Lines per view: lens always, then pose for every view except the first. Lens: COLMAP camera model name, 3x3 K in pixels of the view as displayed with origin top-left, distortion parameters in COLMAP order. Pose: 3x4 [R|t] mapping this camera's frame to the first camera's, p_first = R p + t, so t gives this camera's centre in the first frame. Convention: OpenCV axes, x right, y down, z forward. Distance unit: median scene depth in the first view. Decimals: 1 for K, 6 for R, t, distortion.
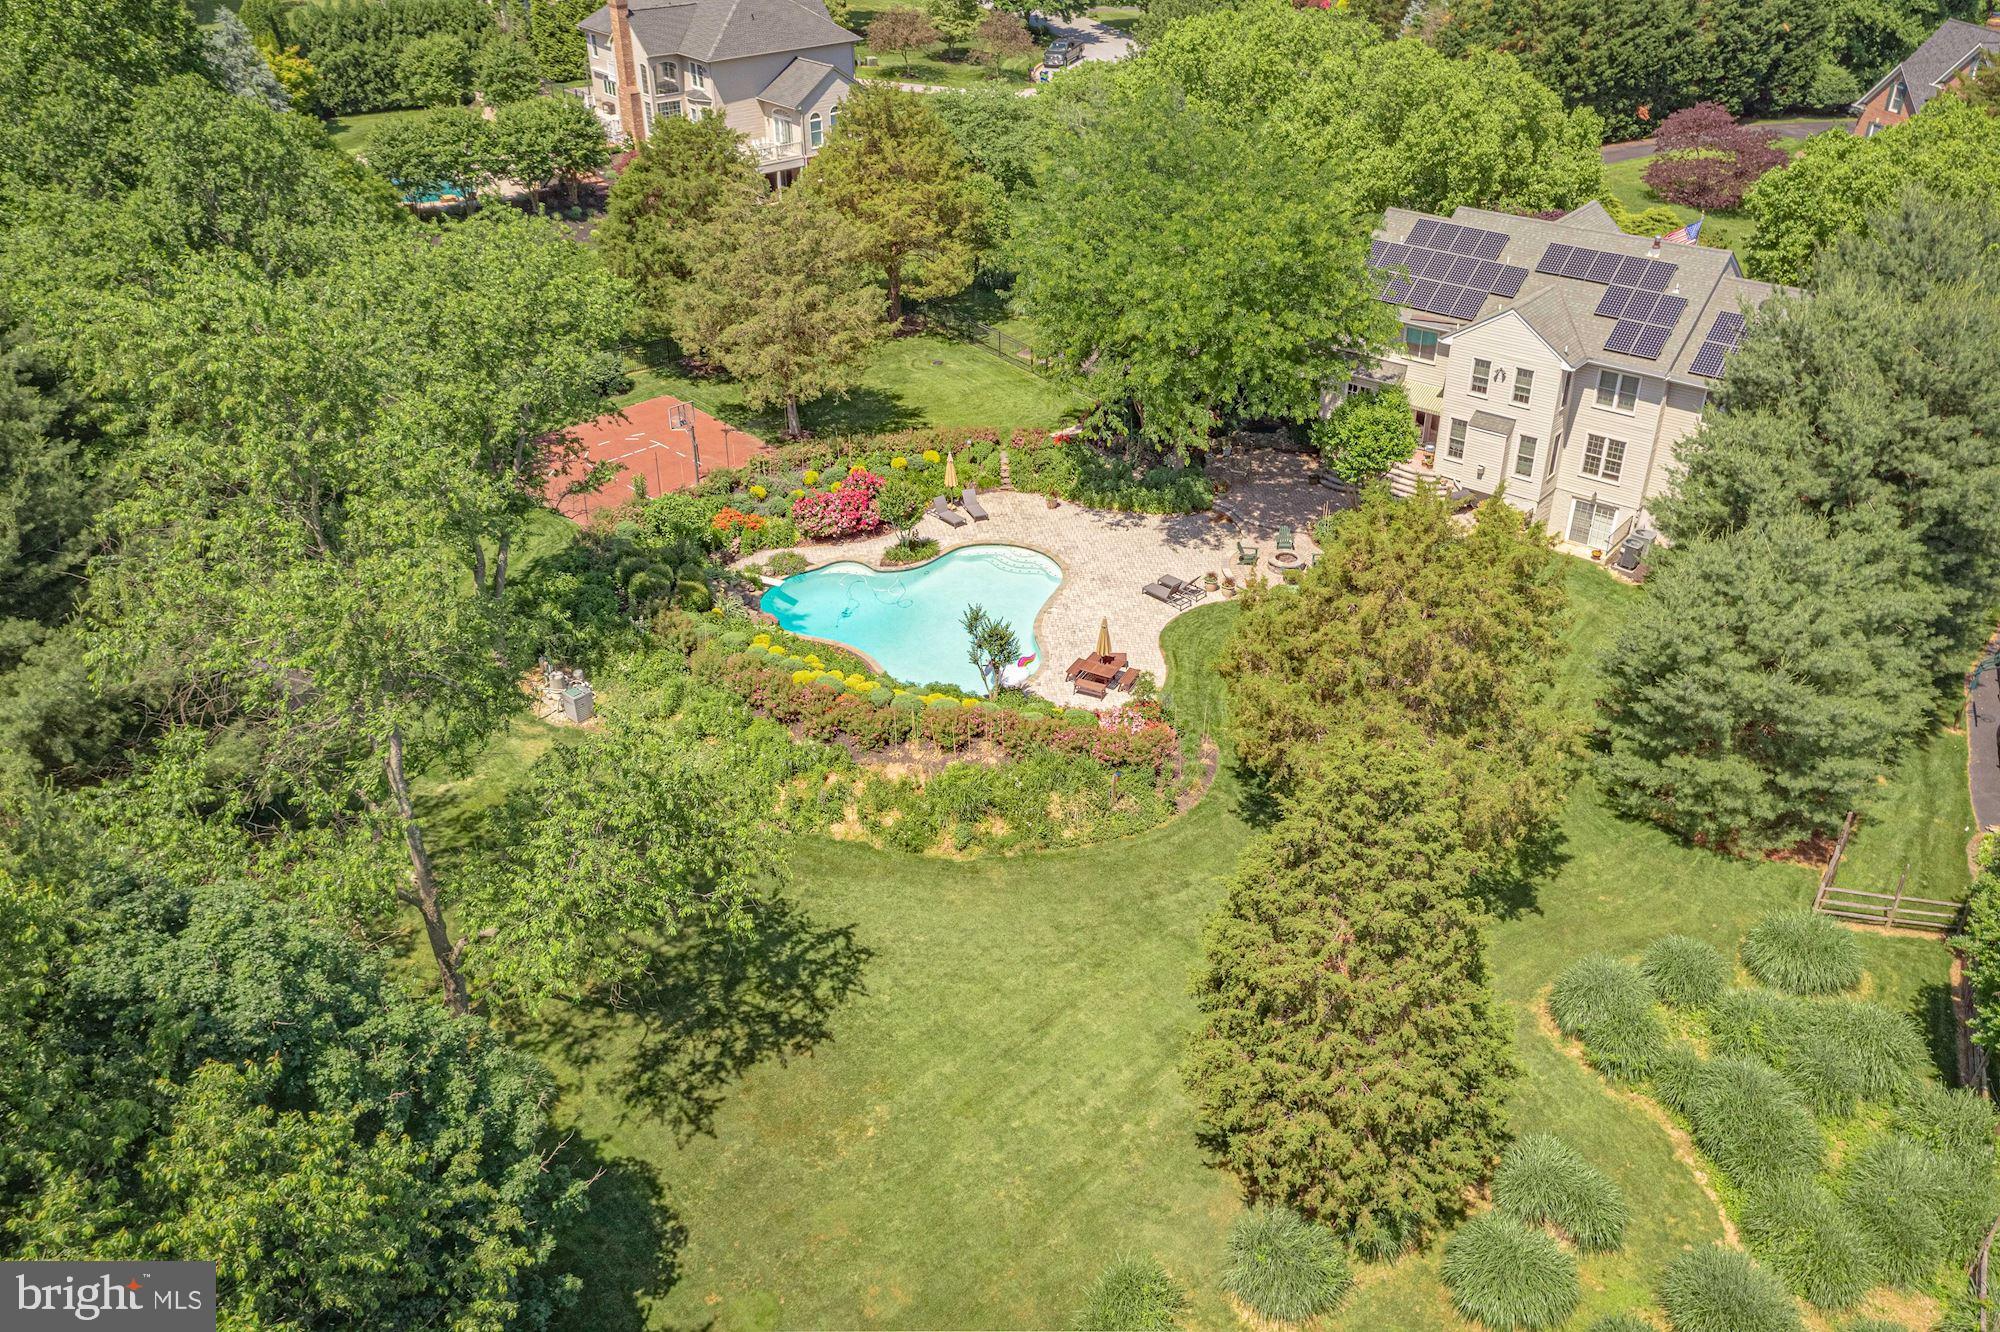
lens RADIAL K [[1593.5, 0, 981.4], [0, 1593.5, 655.0], [0, 0, 1]] dist [-0.014607, 0.059750]
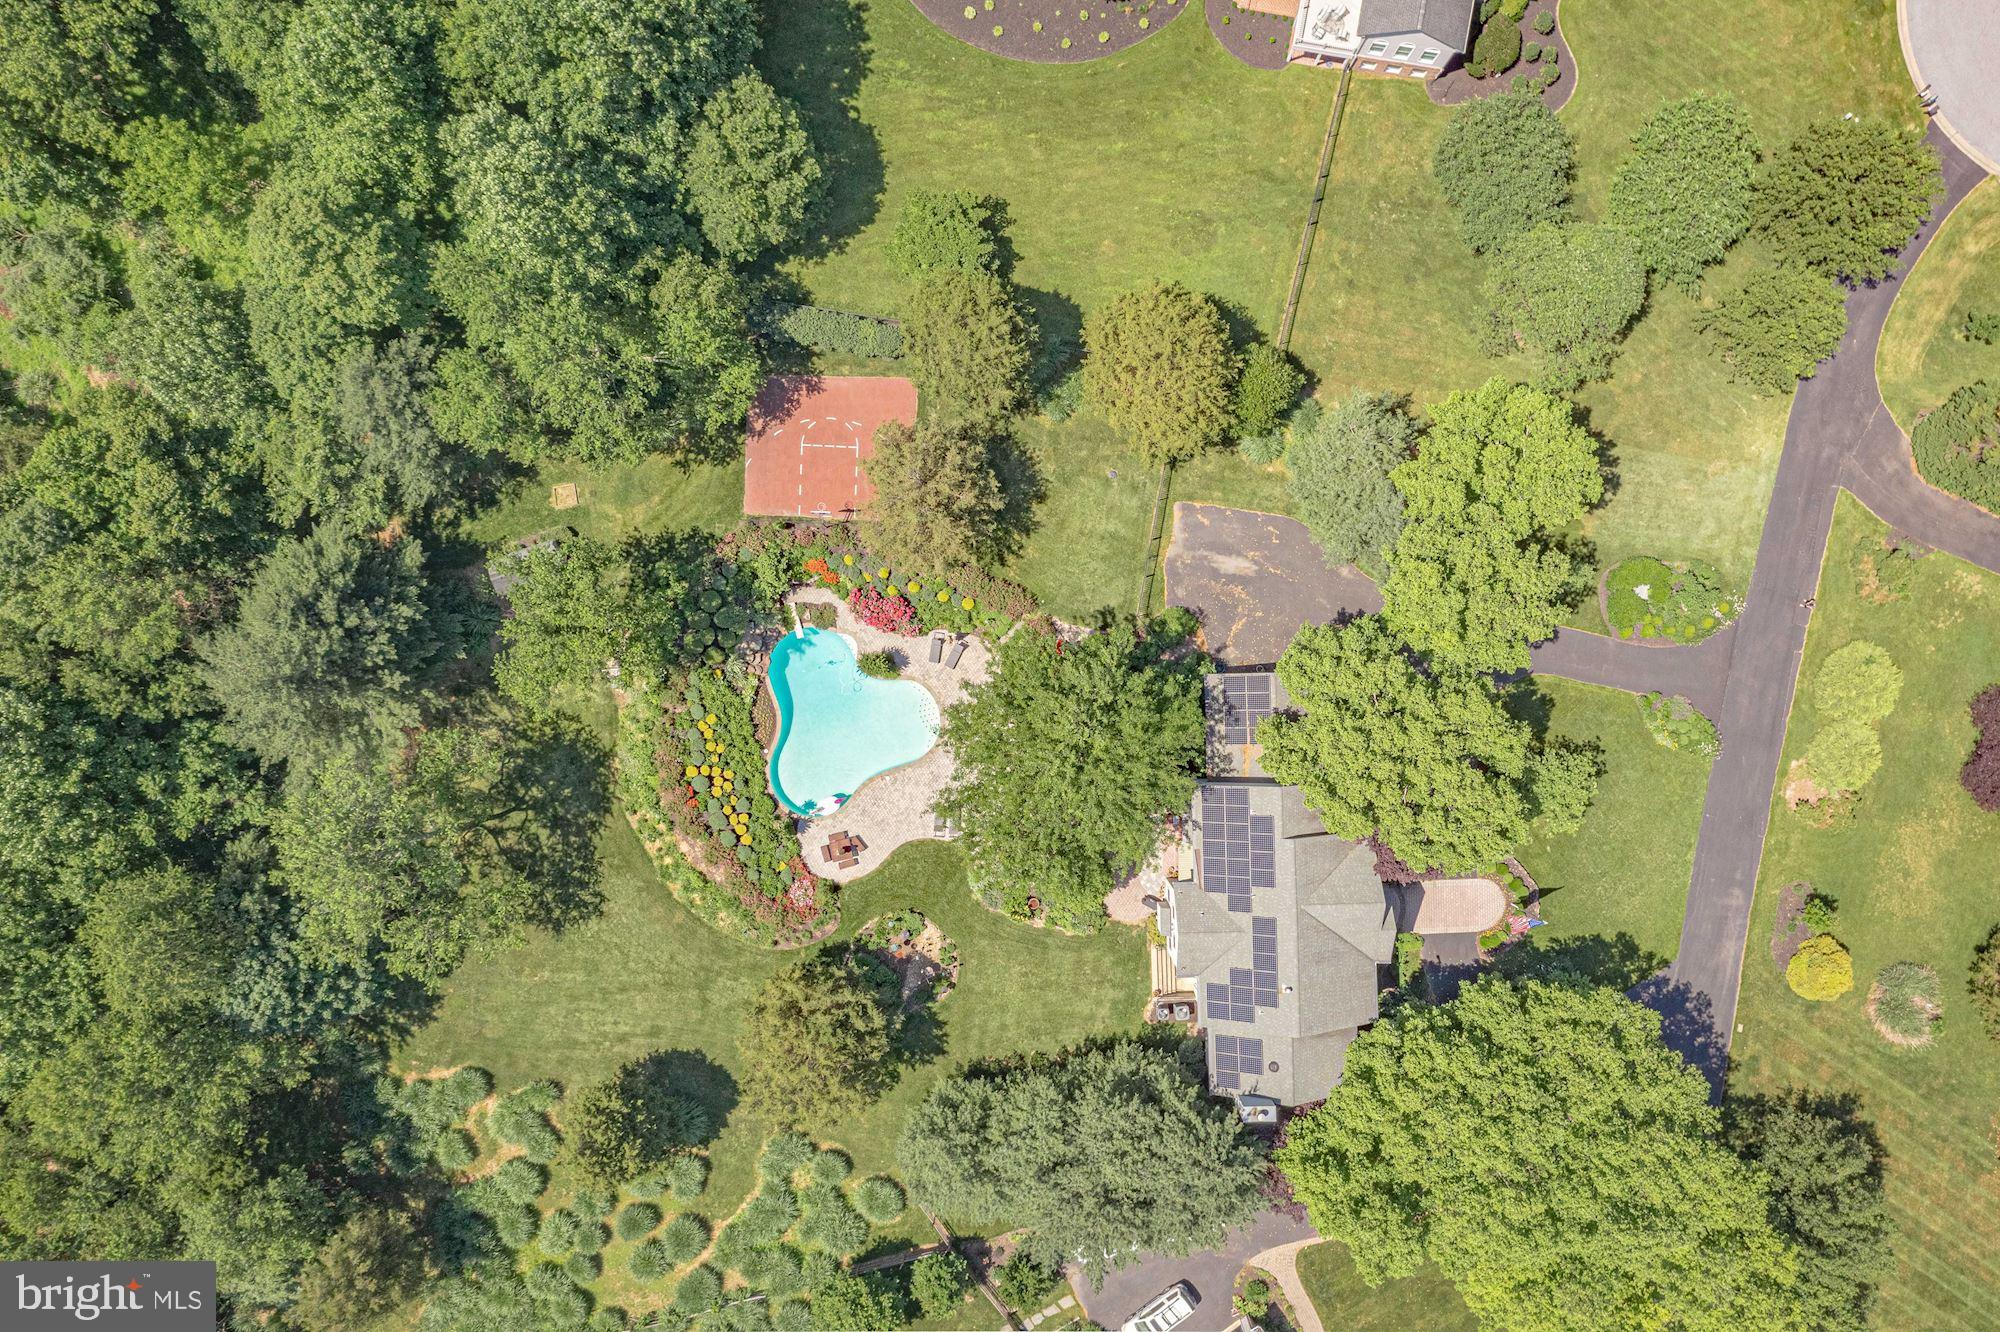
lens RADIAL K [[1593.5, 0, 982.5], [0, 1593.5, 678.7], [0, 0, 1]] dist [-0.014607, 0.059750]
pose [[0.662576, 0.748964, 0.006808, 0.019883], [-0.368188, 0.317778, 0.873759, -1.510535], [0.652250, -0.581439, 0.486311, 0.284396]]
